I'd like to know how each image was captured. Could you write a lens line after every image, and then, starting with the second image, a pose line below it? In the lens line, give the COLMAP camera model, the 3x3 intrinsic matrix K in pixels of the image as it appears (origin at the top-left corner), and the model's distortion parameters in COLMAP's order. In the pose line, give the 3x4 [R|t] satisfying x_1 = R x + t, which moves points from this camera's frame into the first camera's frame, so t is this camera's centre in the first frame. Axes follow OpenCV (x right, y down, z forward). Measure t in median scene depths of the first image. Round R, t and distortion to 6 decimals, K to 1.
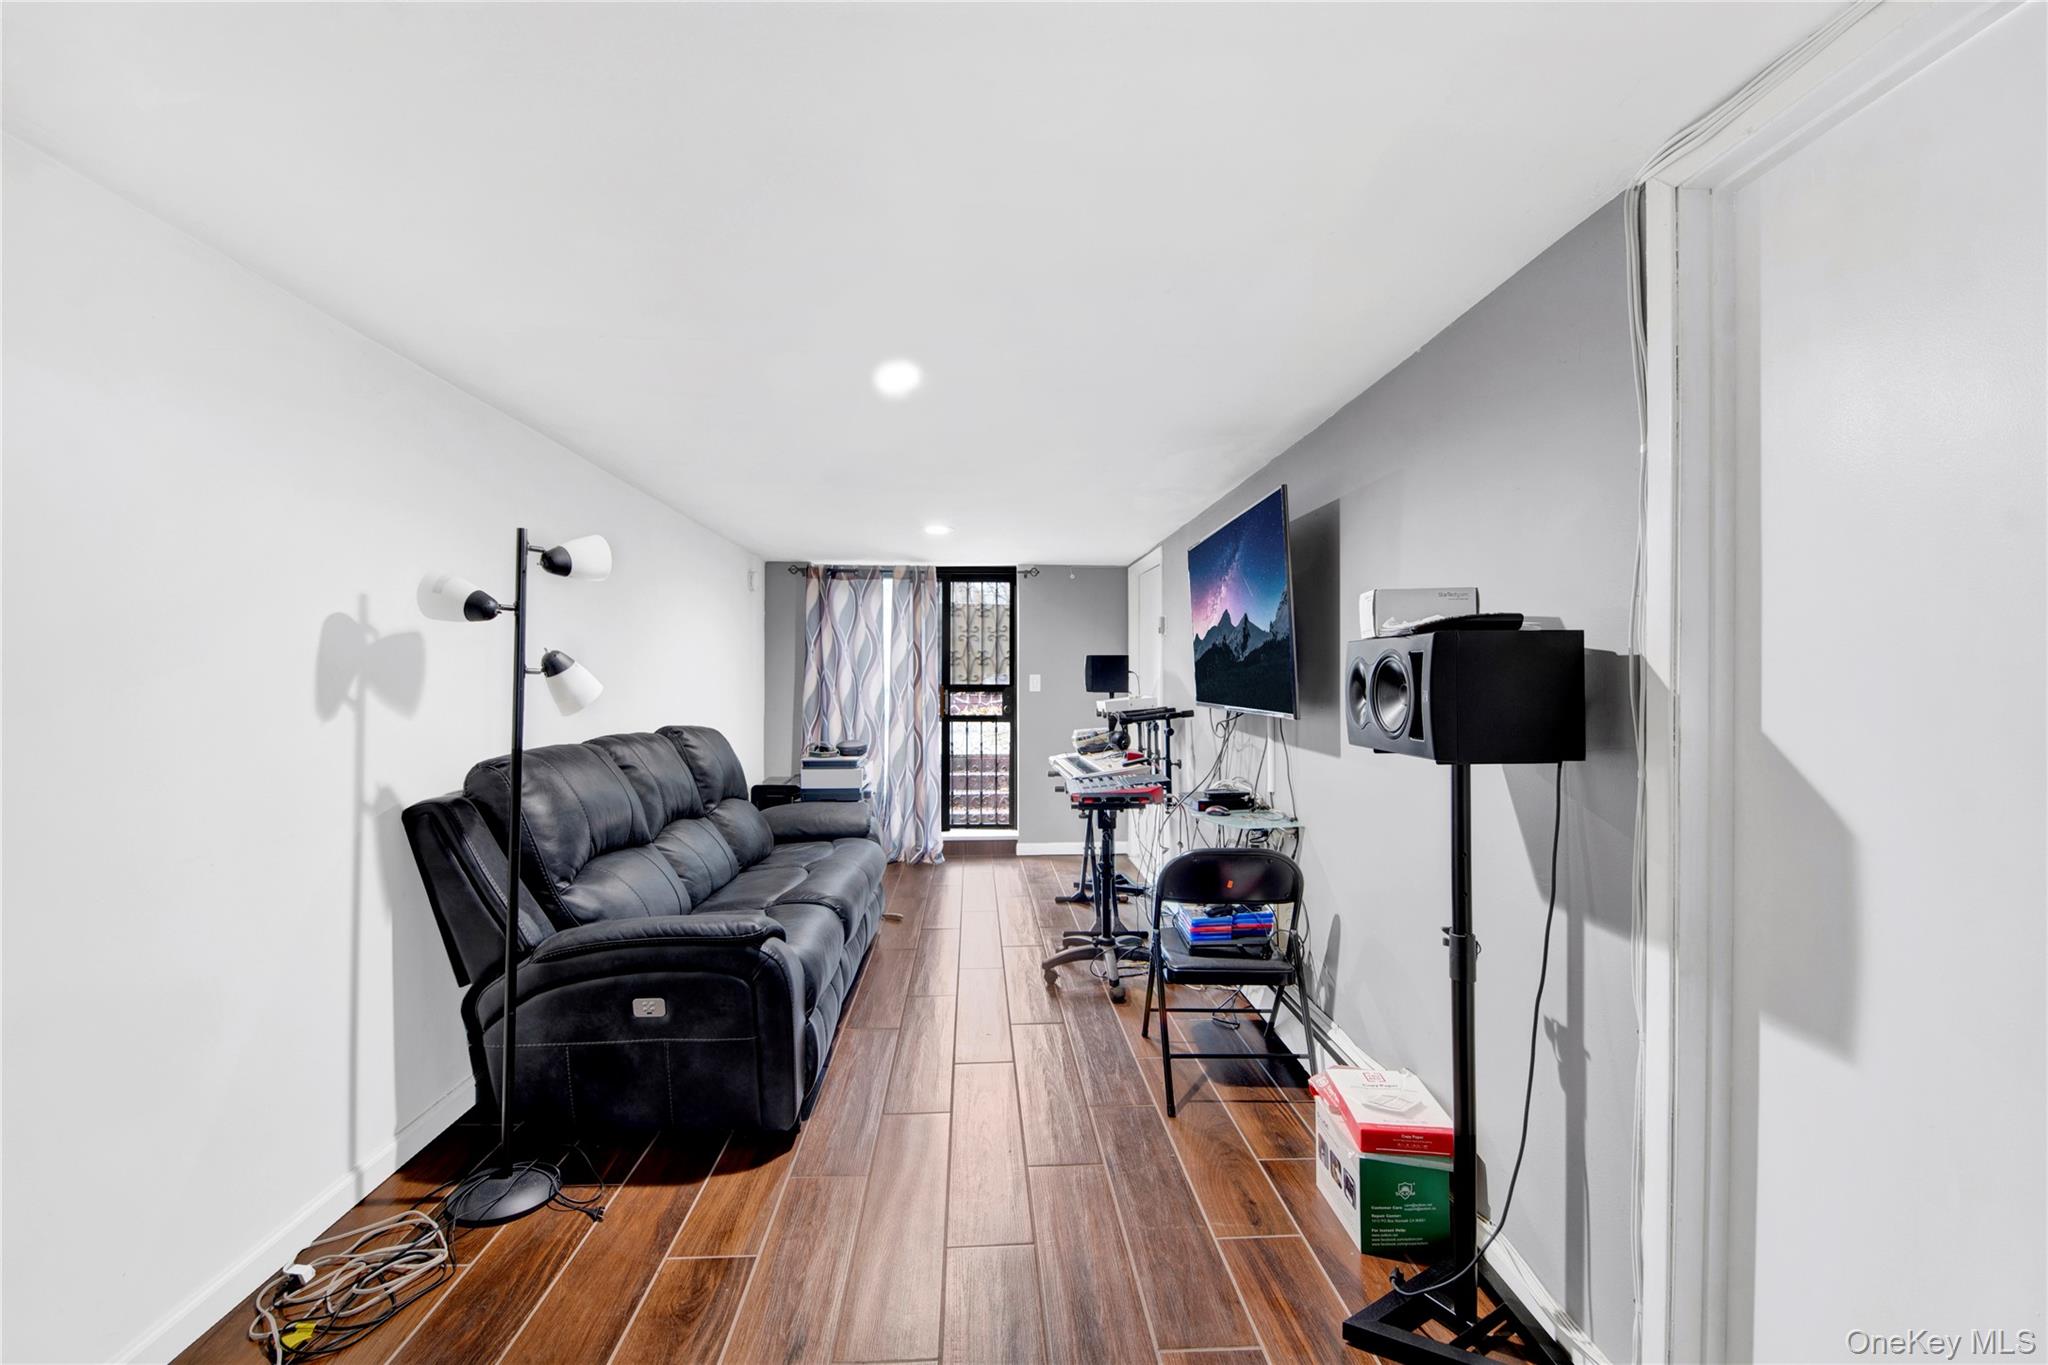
lens RADIAL K [[942.6, 0, 1024.0], [0, 942.6, 682.5], [0, 0, 1]] dist [-0.000365, -0.000015]
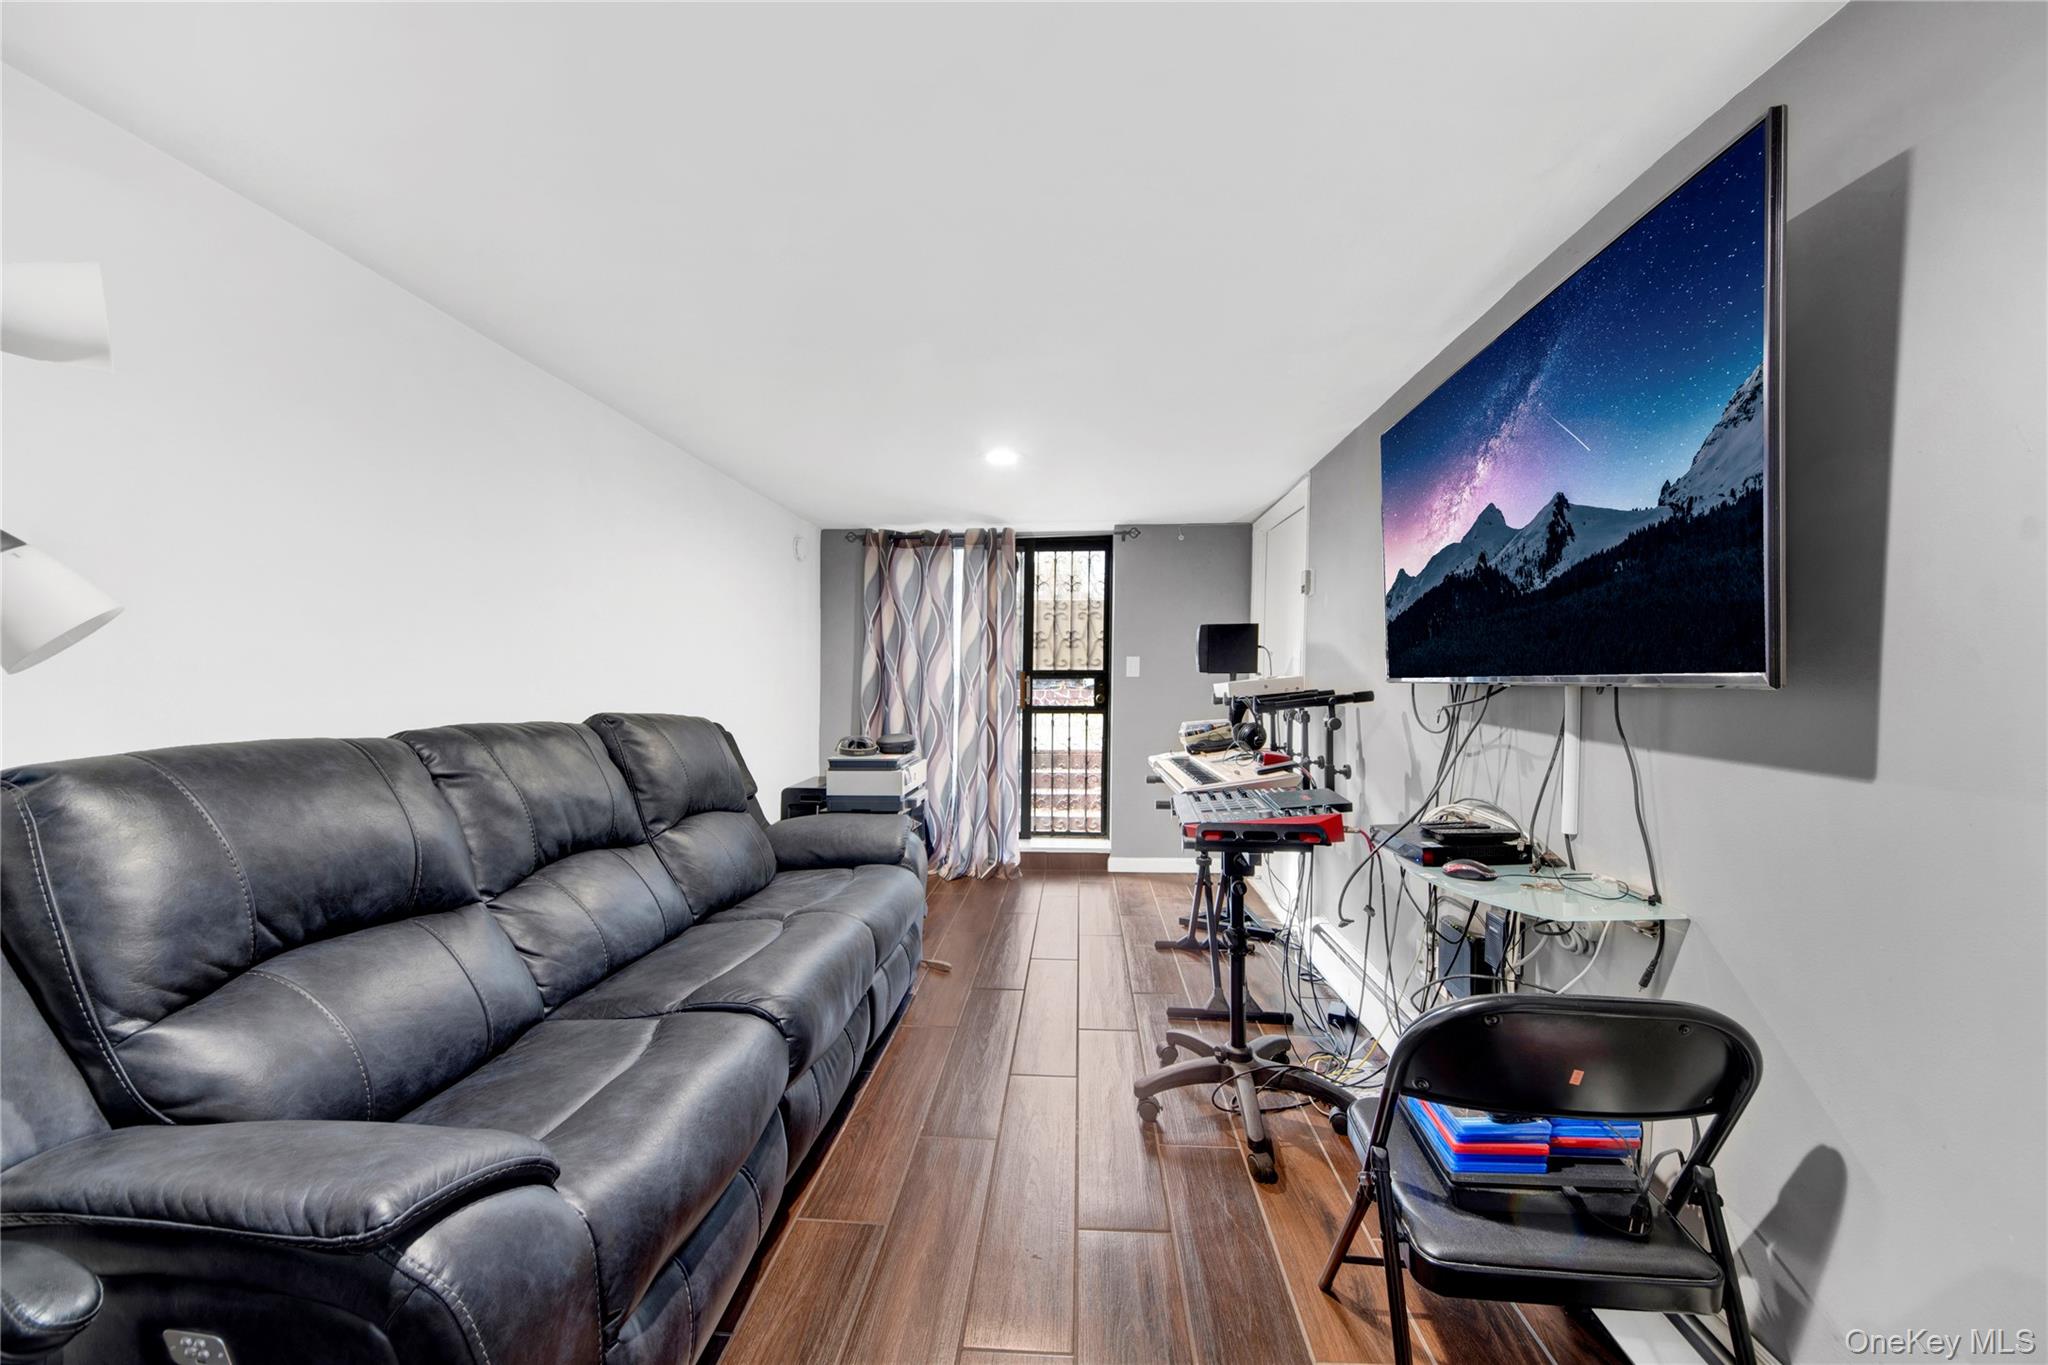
lens RADIAL K [[752.9, 0, 996.8], [0, 752.9, 743.3], [0, 0, 1]] dist [0.054440, -0.000085]
pose [[0.984706, 0.006568, -0.174101, 0.012130], [0.006438, 0.997235, 0.074037, 0.021944], [0.174106, -0.074025, 0.981941, 0.382829]]
